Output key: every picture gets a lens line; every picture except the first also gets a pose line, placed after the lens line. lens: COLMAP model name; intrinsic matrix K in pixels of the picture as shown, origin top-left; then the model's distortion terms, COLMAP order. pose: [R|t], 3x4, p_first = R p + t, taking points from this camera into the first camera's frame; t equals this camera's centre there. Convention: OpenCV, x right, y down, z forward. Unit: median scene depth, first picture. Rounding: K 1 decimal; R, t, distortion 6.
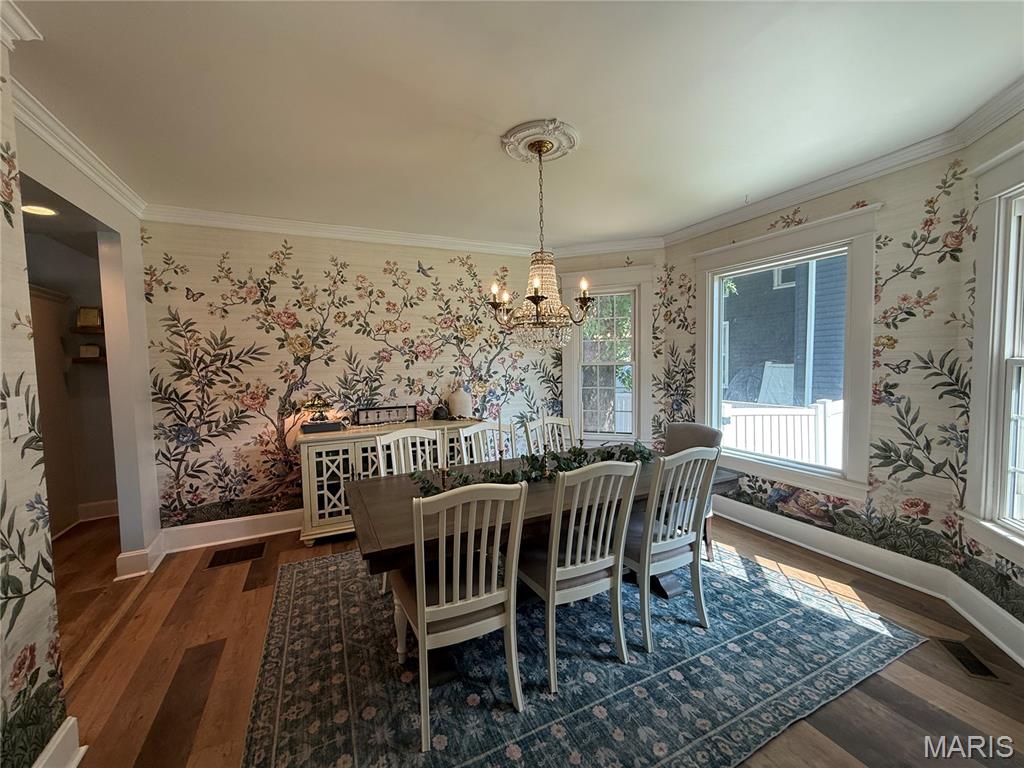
lens RADIAL K [[409.5, 0, 509.9], [0, 409.5, 383.4], [0, 0, 1]] dist [0.000933, 0.000022]
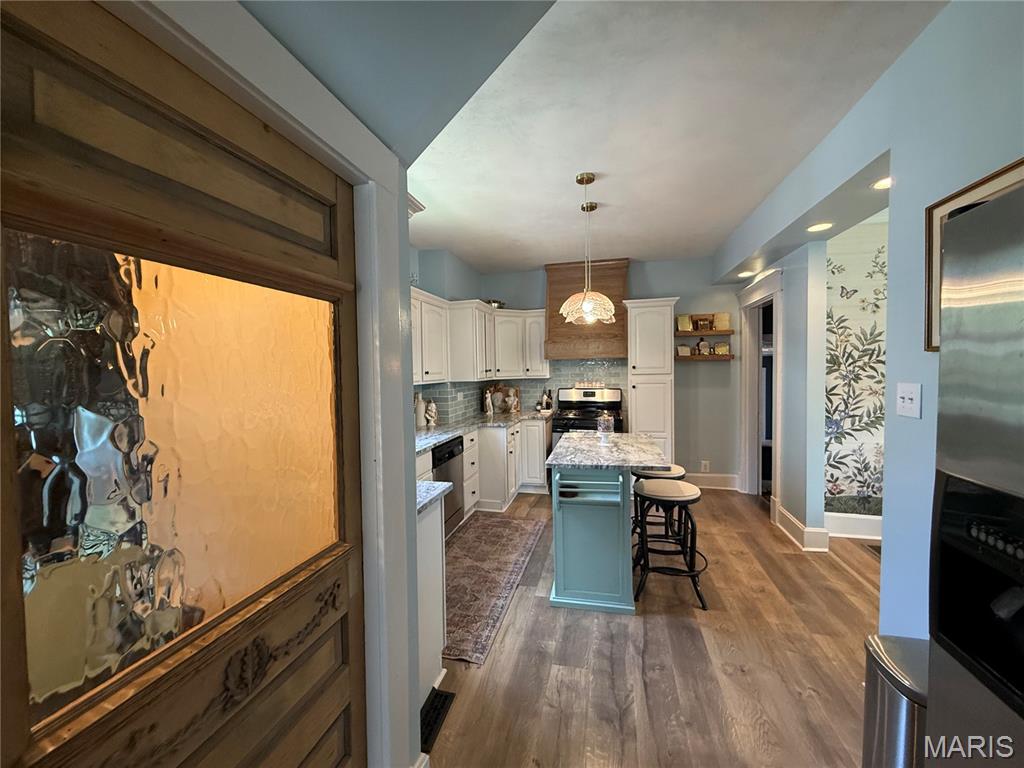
lens RADIAL K [[409.5, 0, 509.9], [0, 409.5, 383.4], [0, 0, 1]] dist [0.000933, 0.000022]
pose [[0.778293, 0.030000, -0.627185, -0.764847], [-0.036025, 0.999346, 0.003096, 0.040770], [0.626867, 0.020185, 0.778864, -0.333691]]
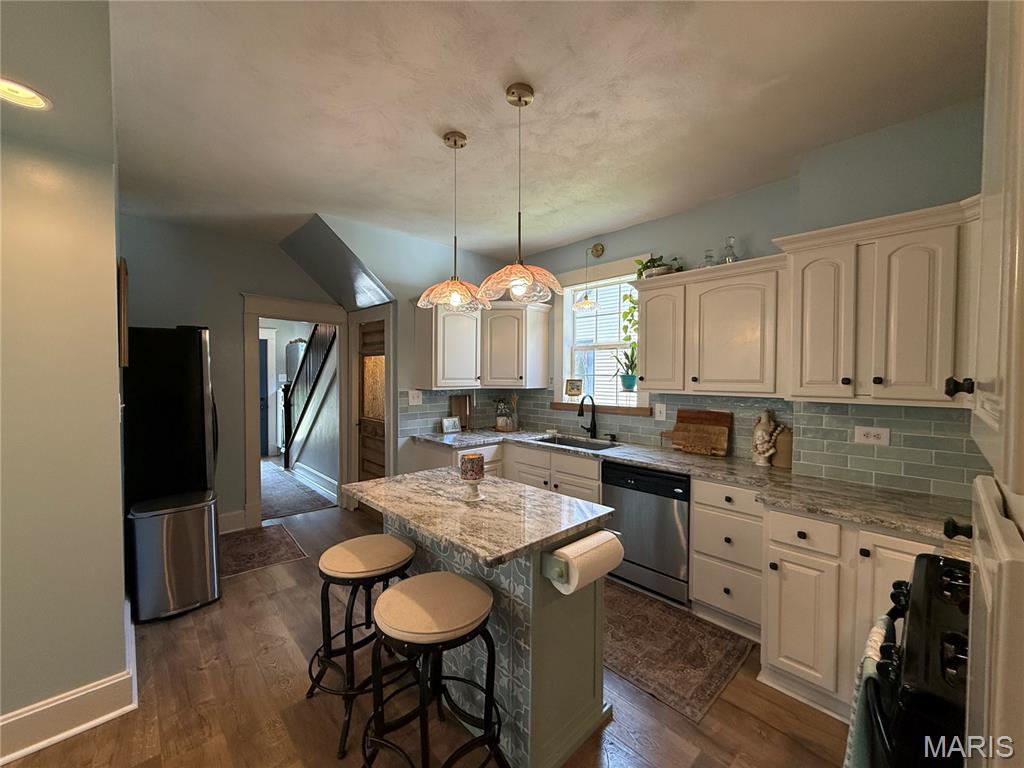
lens RADIAL K [[409.5, 0, 509.9], [0, 409.5, 383.4], [0, 0, 1]] dist [0.000933, 0.000022]
pose [[-0.949339, 0.024260, -0.313315, -1.036271], [-0.002954, 0.996283, 0.086093, -0.037478], [0.314239, 0.082657, -0.945739, 1.046873]]
